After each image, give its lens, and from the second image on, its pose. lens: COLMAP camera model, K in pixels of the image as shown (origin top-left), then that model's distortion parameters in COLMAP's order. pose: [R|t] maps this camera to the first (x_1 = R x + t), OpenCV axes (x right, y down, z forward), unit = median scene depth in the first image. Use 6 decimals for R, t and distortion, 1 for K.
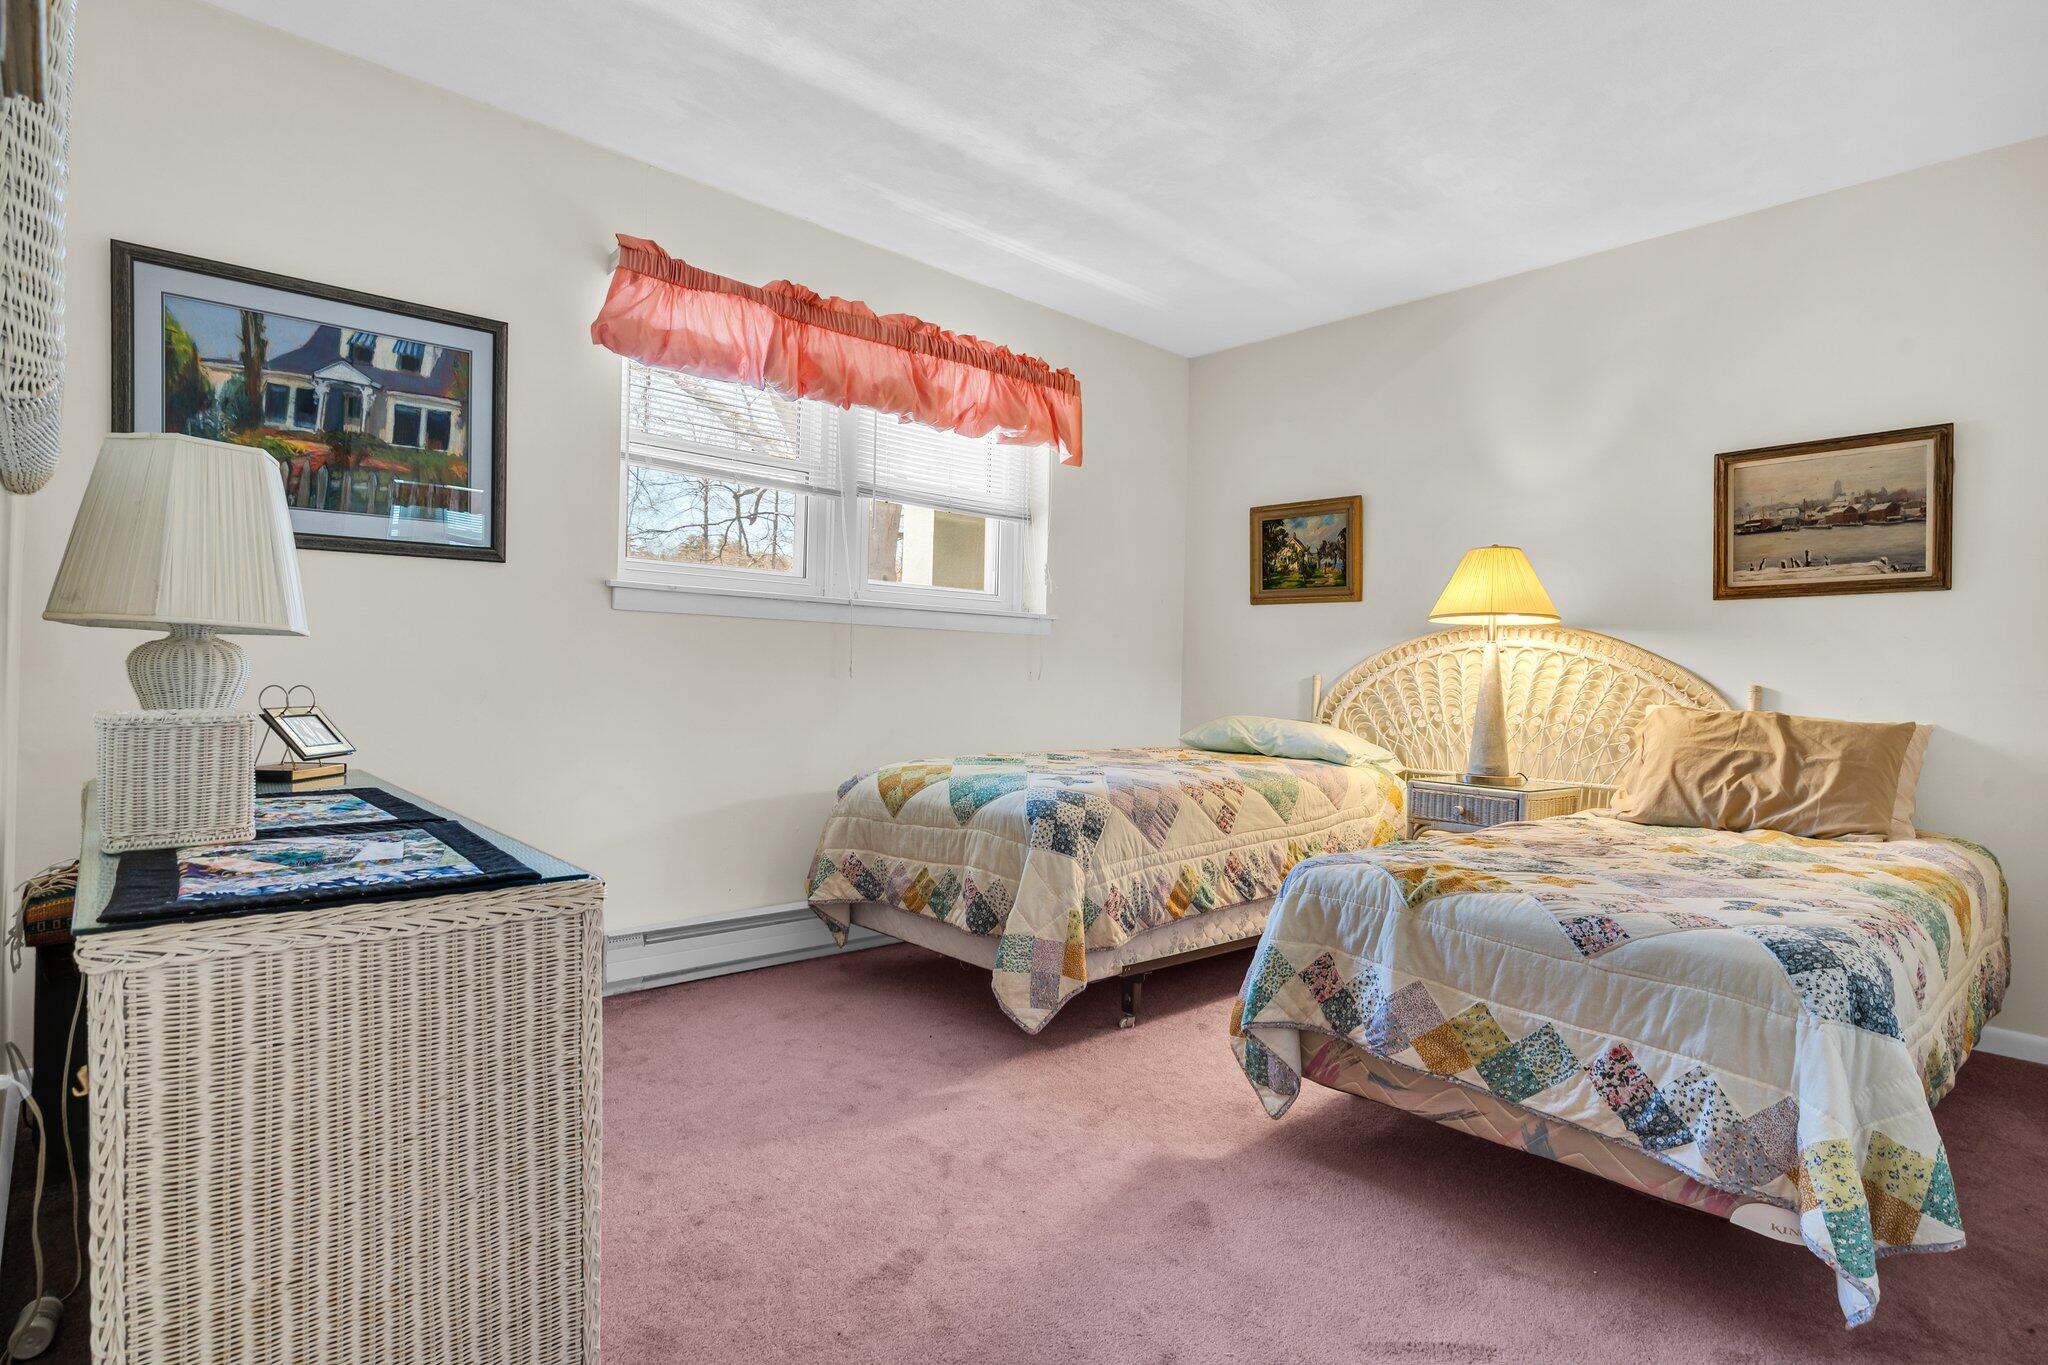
lens RADIAL K [[1203.7, 0, 982.8], [0, 1203.7, 684.8], [0, 0, 1]] dist [0.002722, 0.001980]
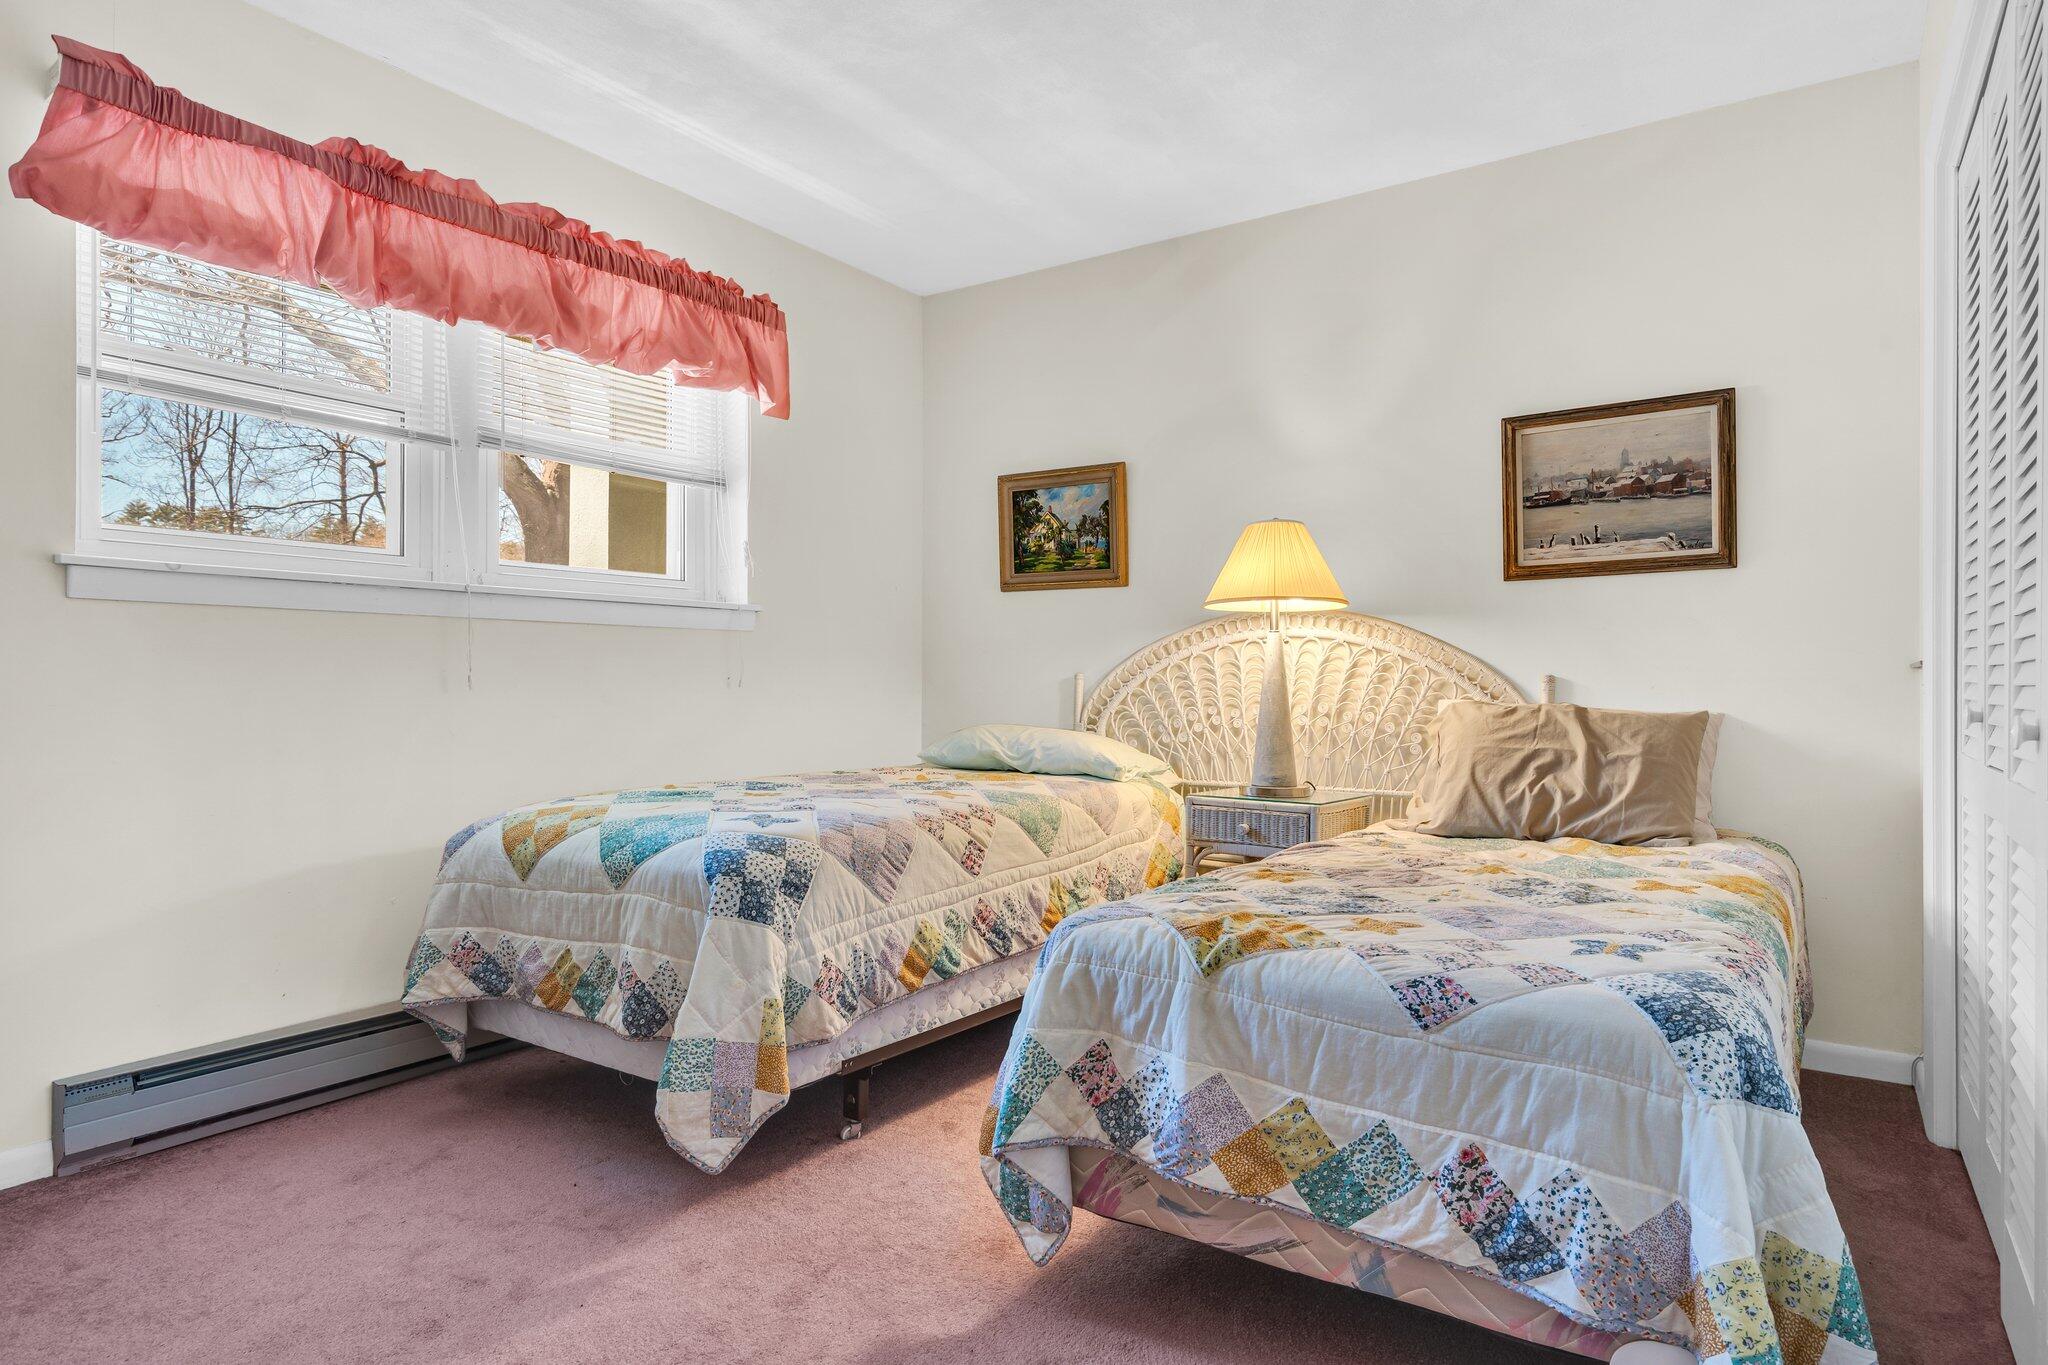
lens RADIAL K [[1203.7, 0, 982.8], [0, 1203.7, 684.8], [0, 0, 1]] dist [0.002722, 0.001980]
pose [[0.981417, -0.022457, 0.190569, 0.062233], [0.022992, 0.999735, -0.000596, -0.001733], [-0.190505, 0.004967, 0.981674, 0.228881]]
